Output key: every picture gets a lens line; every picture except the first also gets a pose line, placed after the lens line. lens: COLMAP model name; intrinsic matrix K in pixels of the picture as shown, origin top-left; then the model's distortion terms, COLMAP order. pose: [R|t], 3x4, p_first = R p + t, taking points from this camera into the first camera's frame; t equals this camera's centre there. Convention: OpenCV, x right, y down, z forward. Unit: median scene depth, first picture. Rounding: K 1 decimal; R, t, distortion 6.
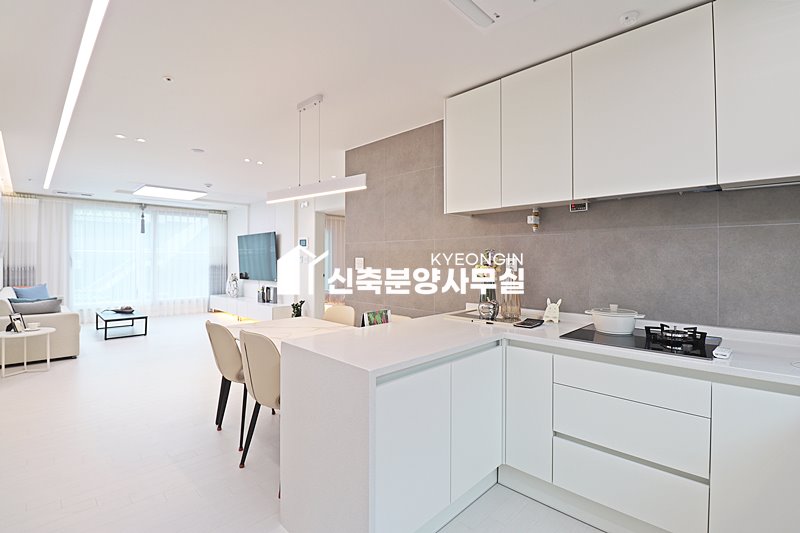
lens RADIAL K [[368.6, 0, 403.0], [0, 368.6, 258.5], [0, 0, 1]] dist [-0.000726, -0.010431]
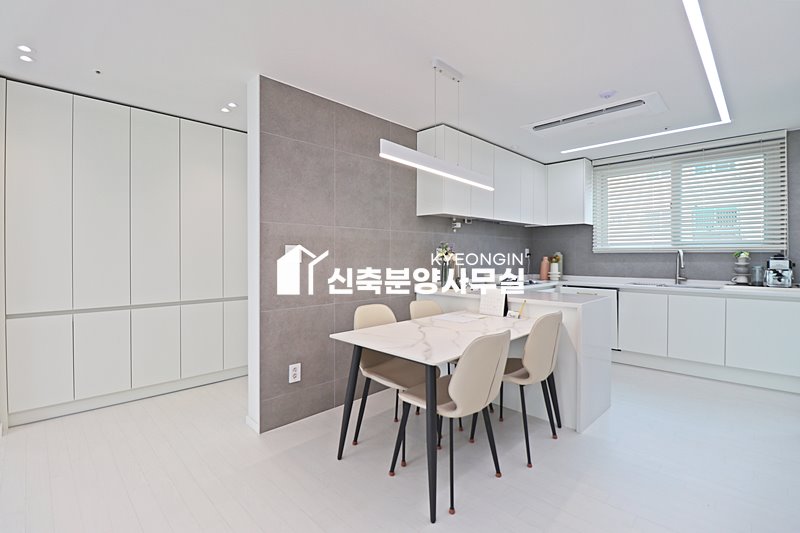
lens RADIAL K [[368.6, 0, 403.0], [0, 368.6, 258.5], [0, 0, 1]] dist [-0.000726, -0.010431]
pose [[0.016490, -0.011224, 0.999801, -0.900345], [-0.000712, 0.999937, 0.011237, 0.016891], [-0.999864, -0.000897, 0.016481, 0.854049]]
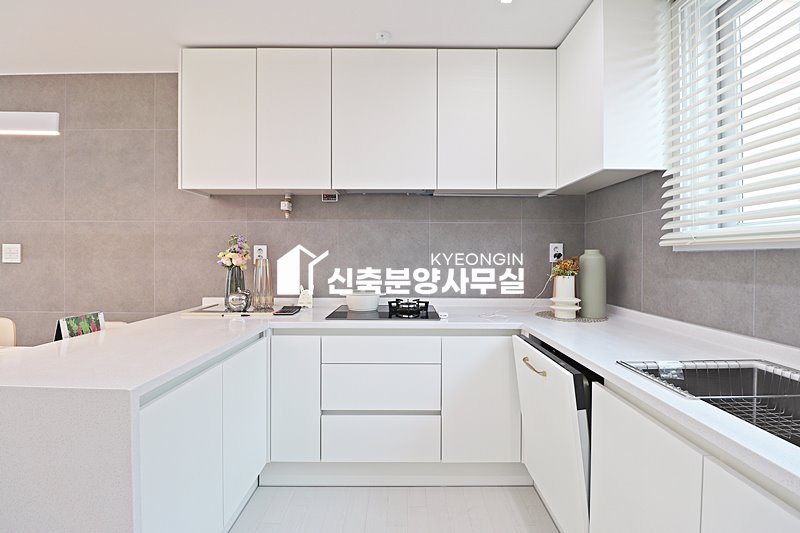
lens RADIAL K [[368.6, 0, 403.0], [0, 368.6, 258.5], [0, 0, 1]] dist [-0.000726, -0.010431]
pose [[0.717743, -0.002795, 0.696302, -0.074147], [-0.003521, 0.999965, 0.007643, 0.018215], [-0.696299, -0.007938, 0.717708, 0.055347]]
